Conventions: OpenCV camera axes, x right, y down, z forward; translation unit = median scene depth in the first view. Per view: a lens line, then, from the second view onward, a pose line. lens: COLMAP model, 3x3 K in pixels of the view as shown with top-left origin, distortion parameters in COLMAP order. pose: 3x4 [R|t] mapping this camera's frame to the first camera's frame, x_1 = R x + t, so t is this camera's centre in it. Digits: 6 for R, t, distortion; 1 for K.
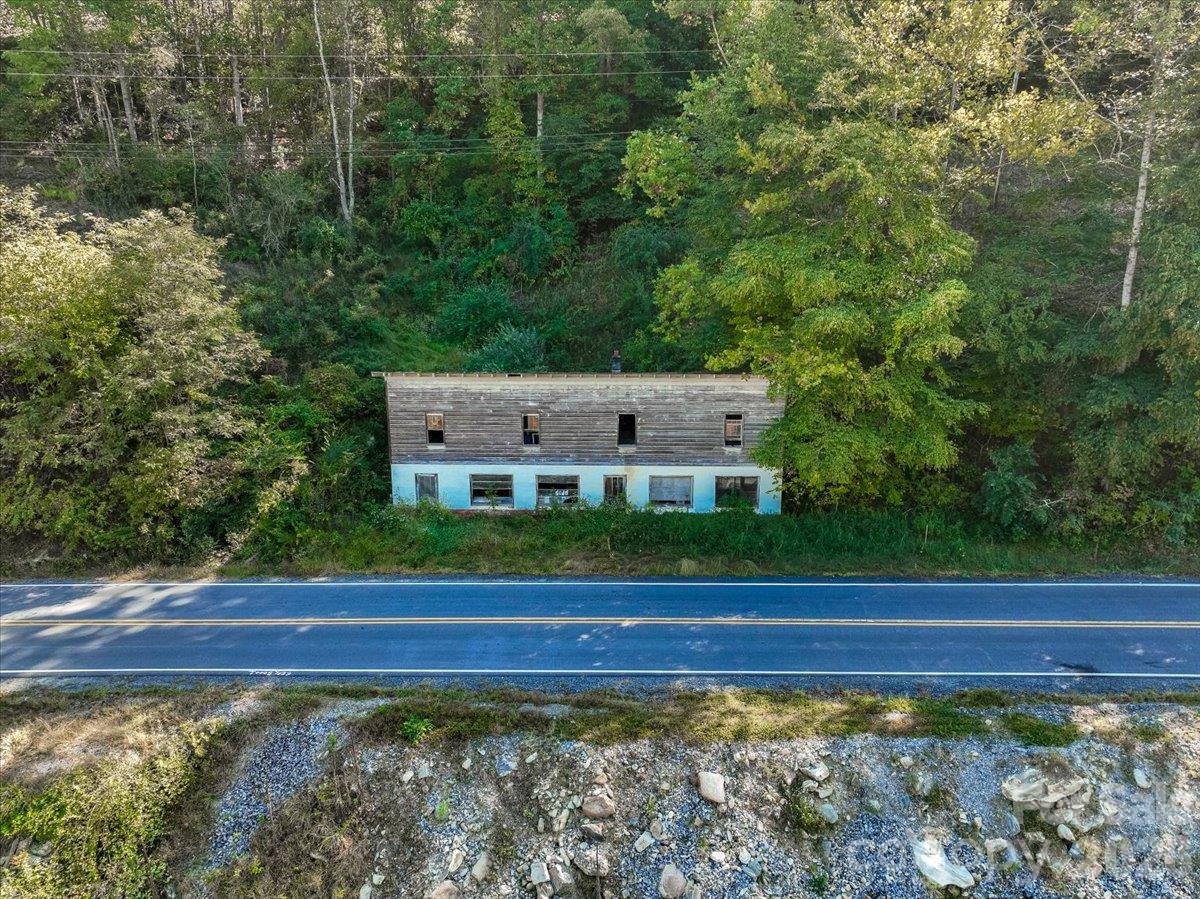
lens RADIAL K [[845.4, 0, 600.0], [0, 845.4, 449.5], [0, 0, 1]] dist [0.003503, -0.001534]
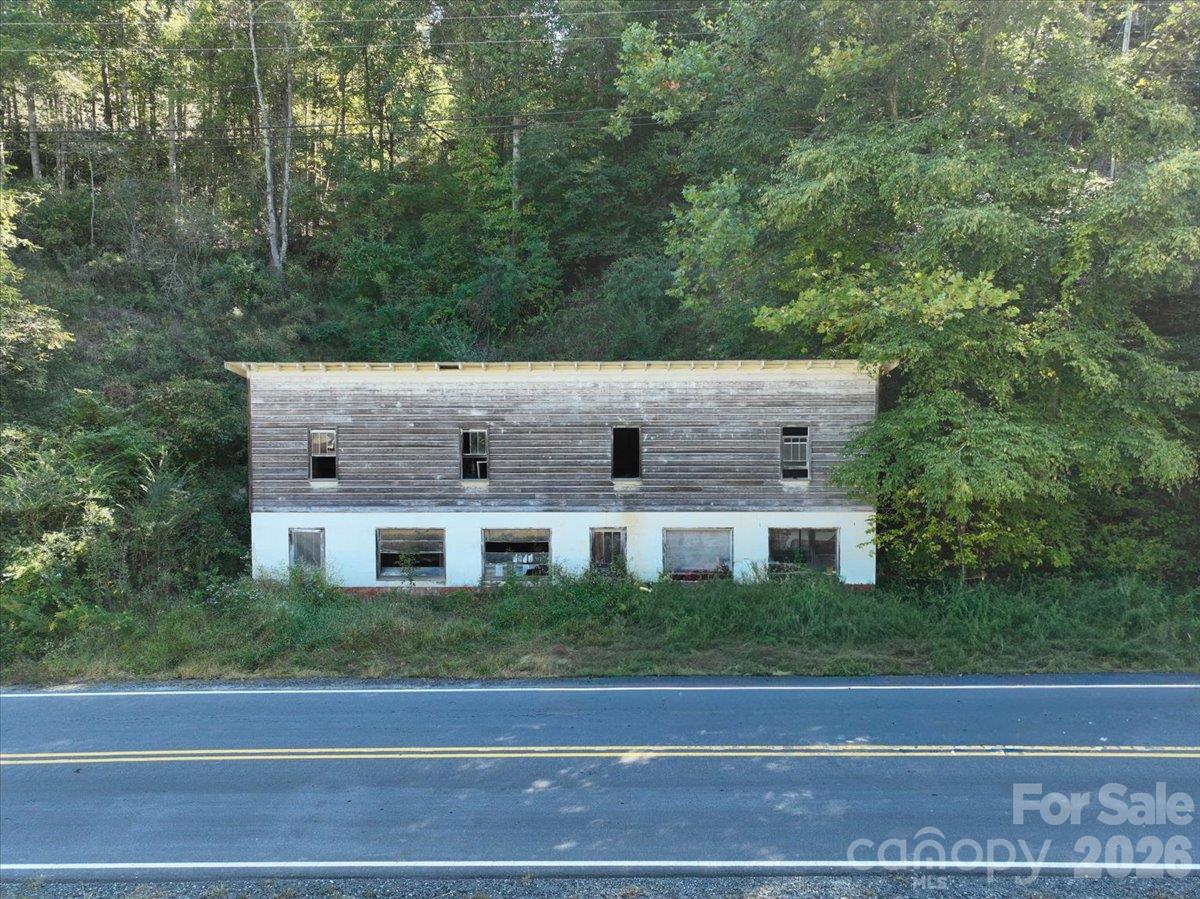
lens RADIAL K [[845.4, 0, 600.0], [0, 845.4, 449.5], [0, 0, 1]] dist [0.003503, -0.001534]
pose [[0.999983, -0.003698, 0.004411, 0.009521], [0.004515, 0.979276, -0.202479, 0.101473], [-0.003571, 0.202495, 0.979277, 0.380622]]
